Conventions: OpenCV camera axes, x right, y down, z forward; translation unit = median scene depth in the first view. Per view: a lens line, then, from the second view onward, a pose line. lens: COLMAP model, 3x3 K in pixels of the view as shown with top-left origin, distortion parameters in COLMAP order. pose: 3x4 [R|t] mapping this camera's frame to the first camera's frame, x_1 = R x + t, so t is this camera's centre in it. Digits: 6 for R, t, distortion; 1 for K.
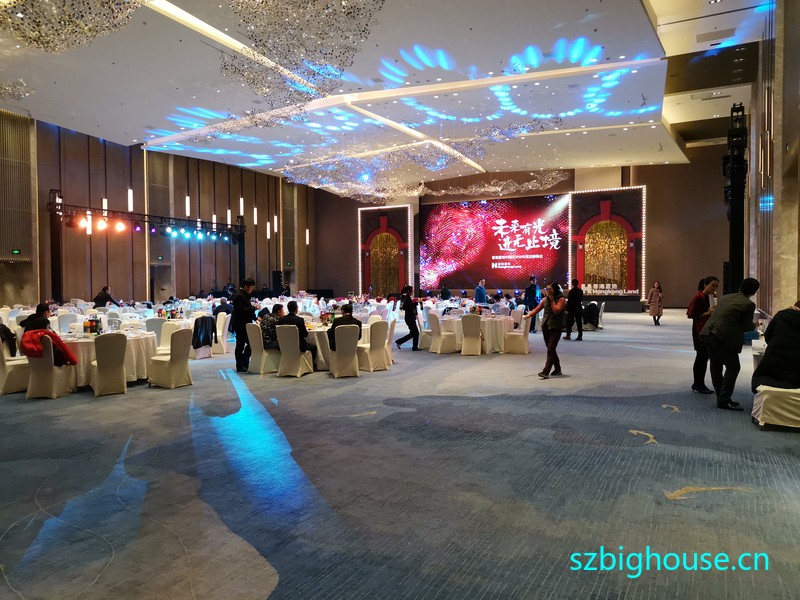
lens RADIAL K [[595.2, 0, 400.0], [0, 595.2, 300.0], [0, 0, 1]] dist [0.072254, -0.079206]
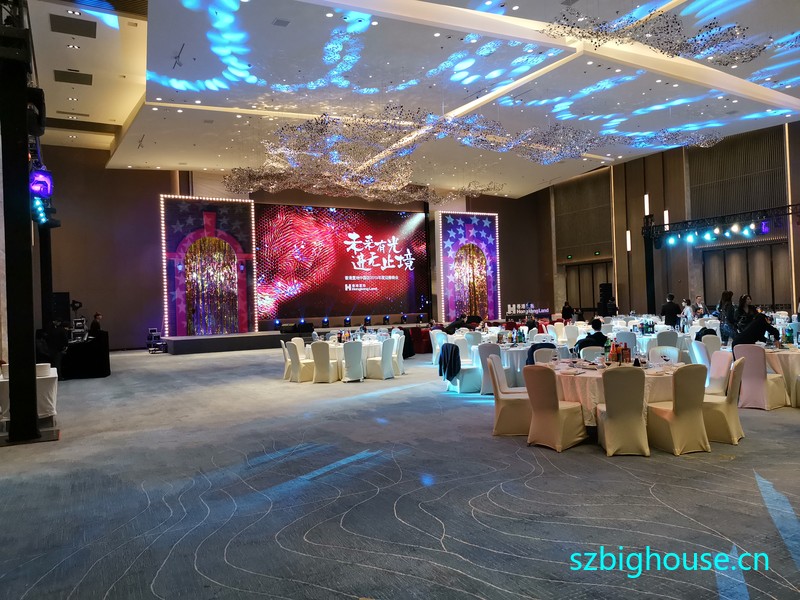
lens RADIAL K [[595.2, 0, 400.0], [0, 595.2, 300.0], [0, 0, 1]] dist [0.072254, -0.079206]
pose [[0.557569, -0.001619, 0.830129, -0.497366], [0.053924, 0.997957, -0.034272, -0.008010], [-0.828377, 0.063873, 0.556517, 0.485445]]
